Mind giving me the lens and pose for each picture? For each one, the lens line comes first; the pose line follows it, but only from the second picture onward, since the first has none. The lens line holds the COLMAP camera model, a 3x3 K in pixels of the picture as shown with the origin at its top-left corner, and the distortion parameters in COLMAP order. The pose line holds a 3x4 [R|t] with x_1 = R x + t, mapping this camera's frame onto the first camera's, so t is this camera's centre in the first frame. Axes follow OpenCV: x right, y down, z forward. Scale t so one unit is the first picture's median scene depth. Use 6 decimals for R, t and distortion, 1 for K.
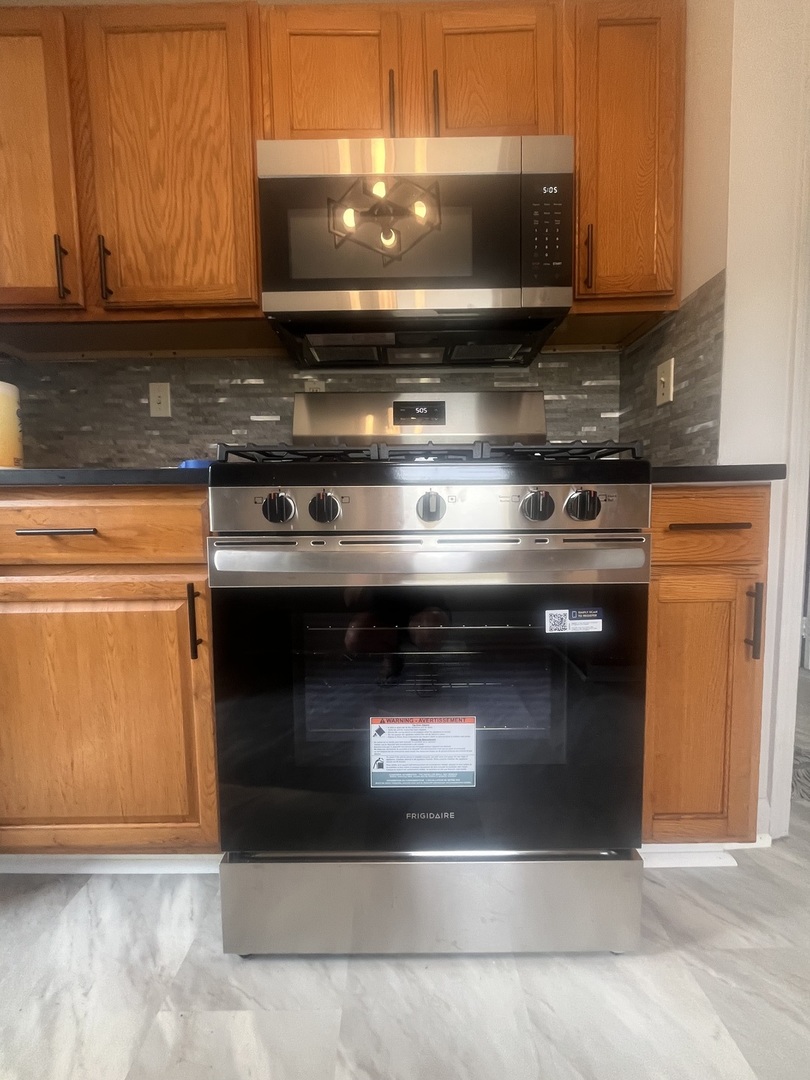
lens RADIAL K [[434.6, 0, 405.0], [0, 434.6, 540.0], [0, 0, 1]] dist [-0.002737, -0.000255]
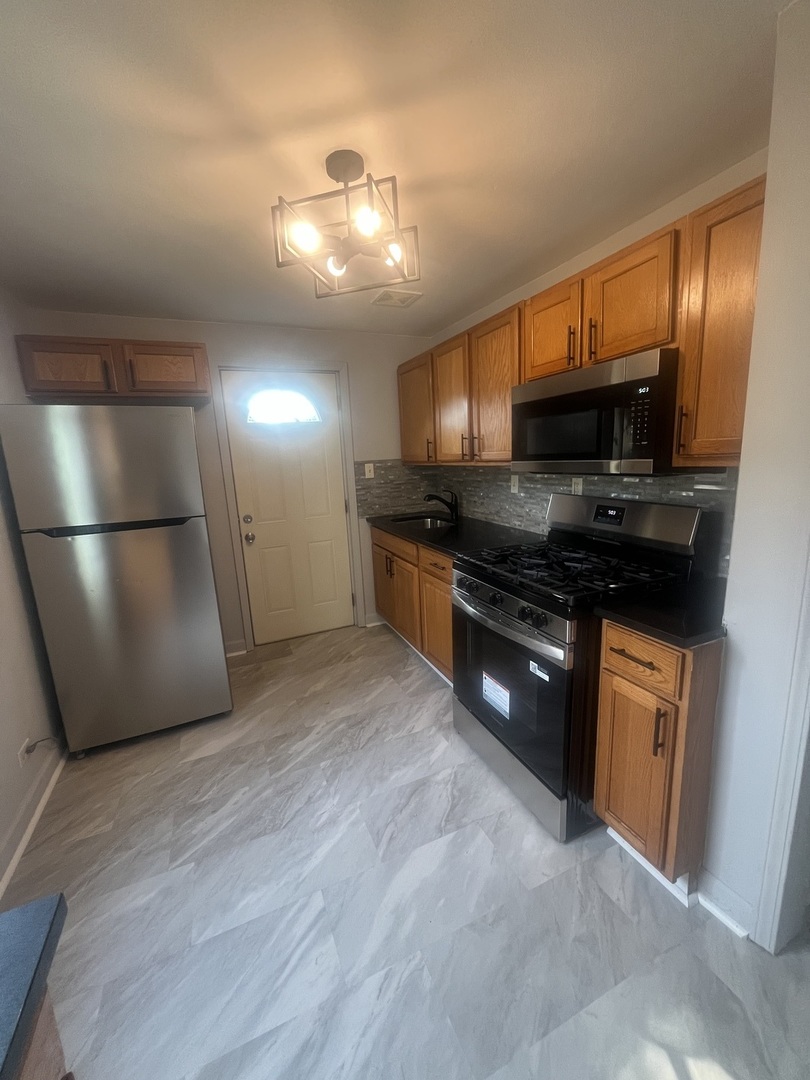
lens RADIAL K [[434.6, 0, 405.0], [0, 434.6, 540.0], [0, 0, 1]] dist [-0.002737, -0.000255]
pose [[0.402622, 0.171420, -0.899172, 1.300821], [-0.024205, 0.983959, 0.176745, -0.538231], [0.915046, -0.049397, 0.400313, -0.267359]]
